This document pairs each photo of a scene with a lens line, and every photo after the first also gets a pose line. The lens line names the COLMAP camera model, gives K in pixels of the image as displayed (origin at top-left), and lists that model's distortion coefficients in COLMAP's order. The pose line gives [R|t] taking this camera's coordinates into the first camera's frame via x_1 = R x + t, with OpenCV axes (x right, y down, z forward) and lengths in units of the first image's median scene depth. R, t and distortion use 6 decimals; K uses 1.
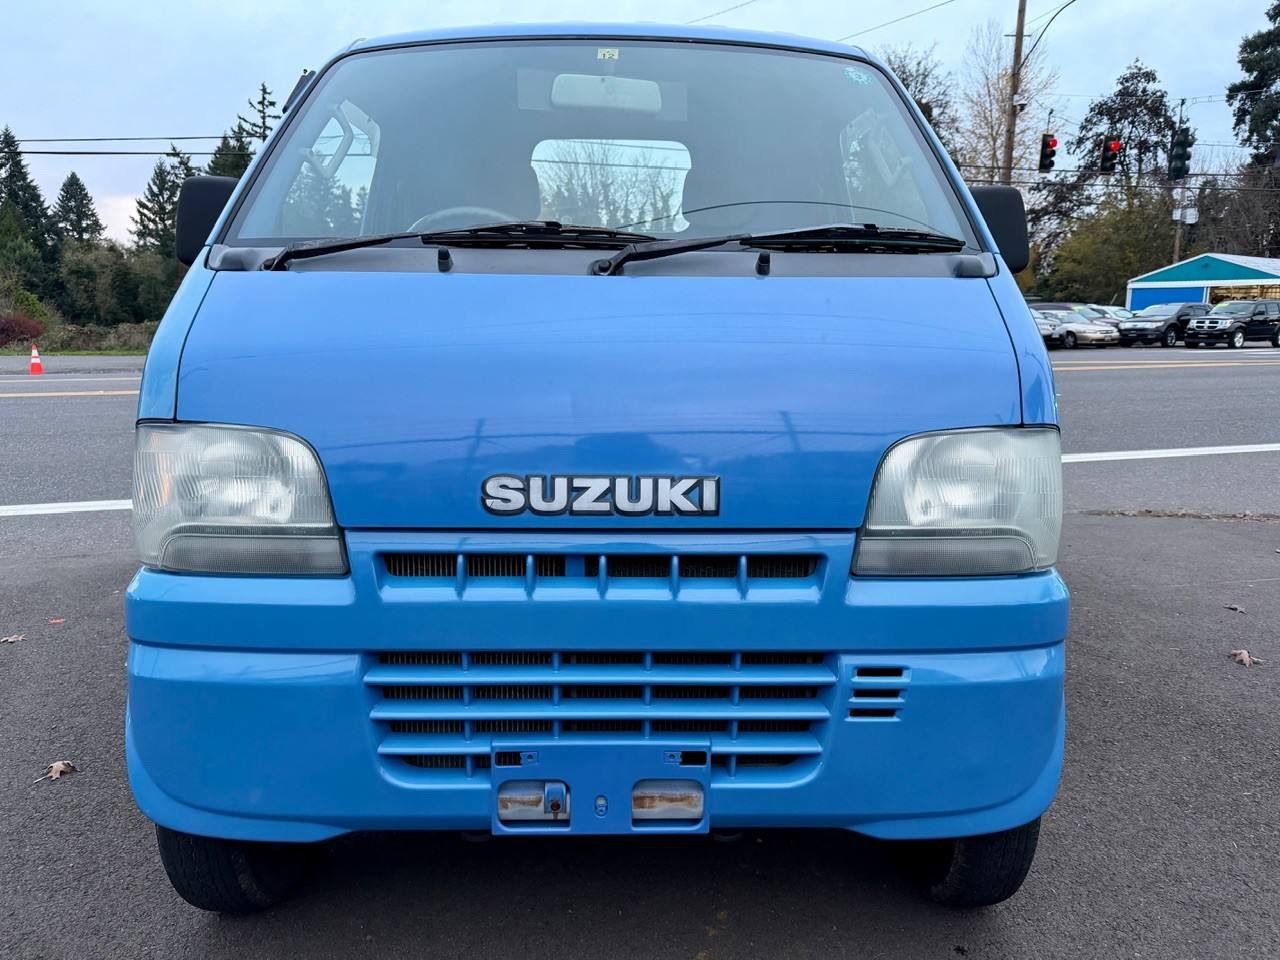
lens RADIAL K [[912.1, 0, 639.2], [0, 912.1, 481.9], [0, 0, 1]] dist [0.028722, -0.040126]
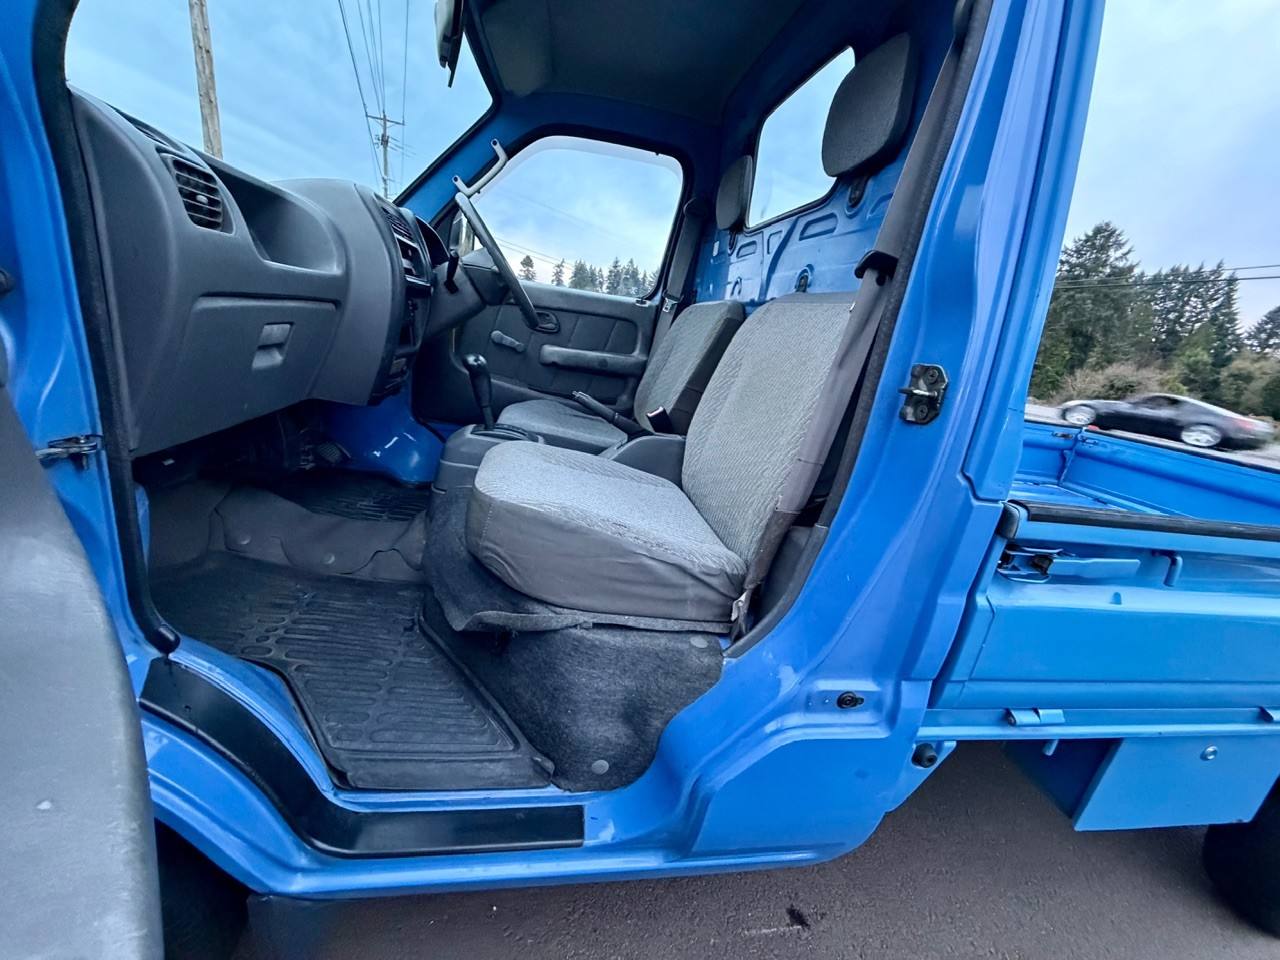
lens RADIAL K [[508.5, 0, 638.2], [0, 508.5, 477.8], [0, 0, 1]] dist [-0.002361, -0.000206]
pose [[0.152026, 0.297966, -0.942393, 0.729163], [-0.300040, 0.922394, 0.243241, -0.227317], [0.941735, 0.245776, 0.229629, 1.415896]]
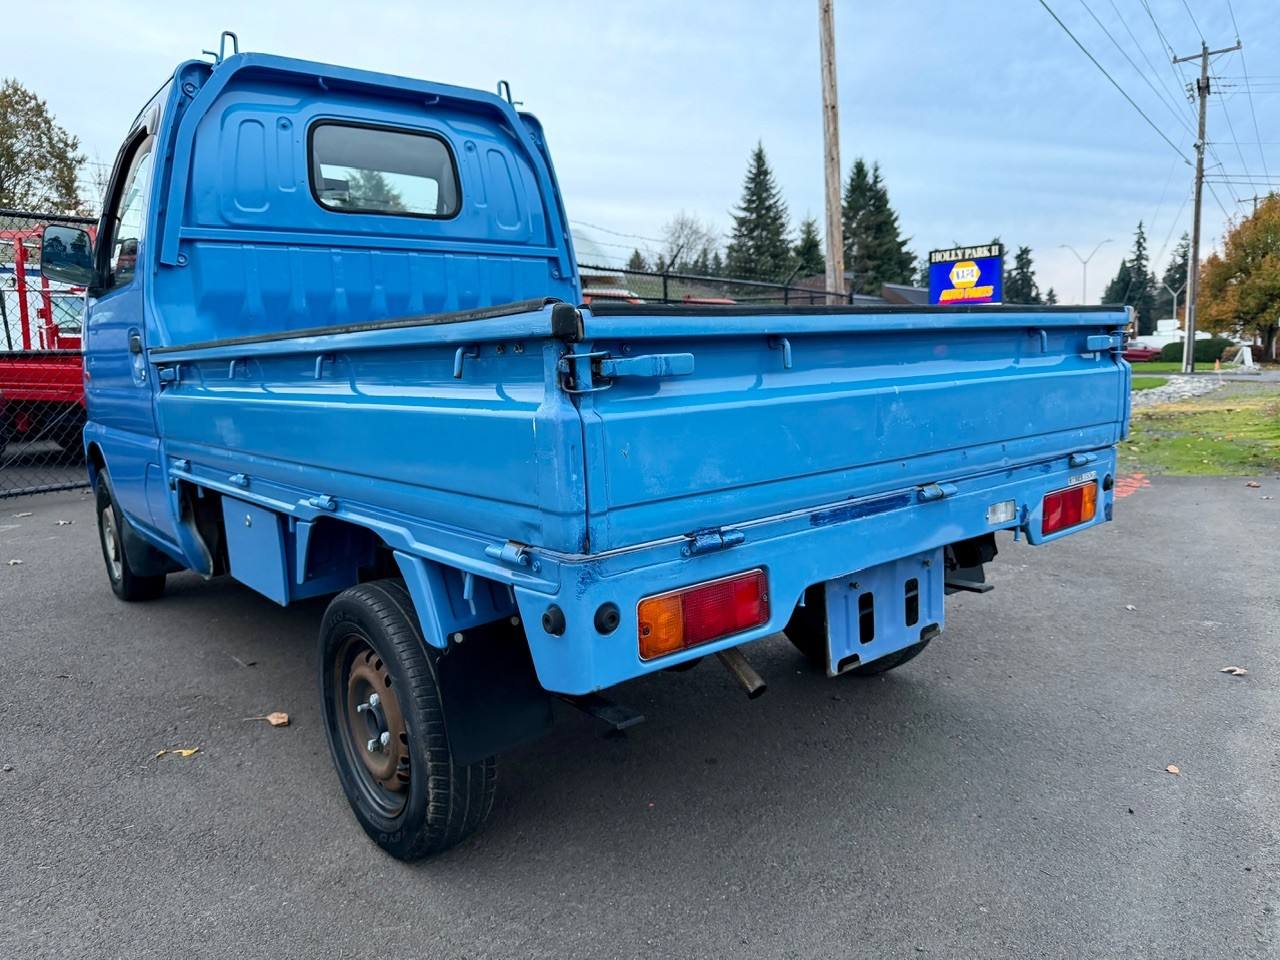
lens RADIAL K [[912.1, 0, 633.9], [0, 912.1, 487.0], [0, 0, 1]] dist [0.028722, -0.040126]
pose [[-0.787788, 0.114686, -0.605175, 0.766031], [-0.062363, 0.962613, 0.263604, -0.443714], [0.612781, 0.245405, -0.751183, 3.500326]]
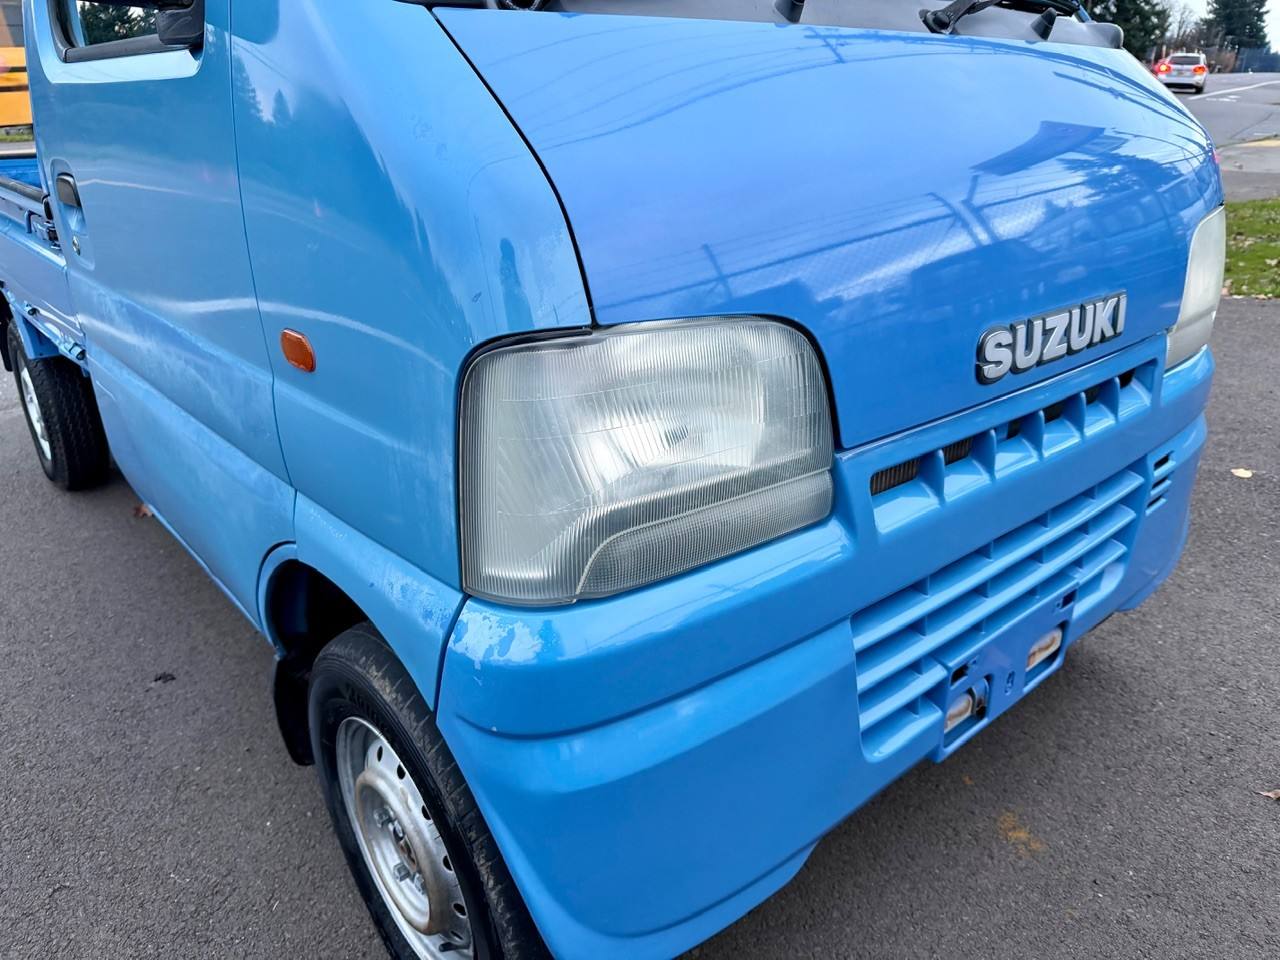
lens RADIAL K [[912.1, 0, 638.9], [0, 912.1, 478.2], [0, 0, 1]] dist [0.028722, -0.040126]
pose [[0.770802, -0.253065, 0.584655, -0.699133], [0.110896, 0.957006, 0.268031, -0.102601], [-0.627348, -0.141763, 0.765727, 0.500169]]
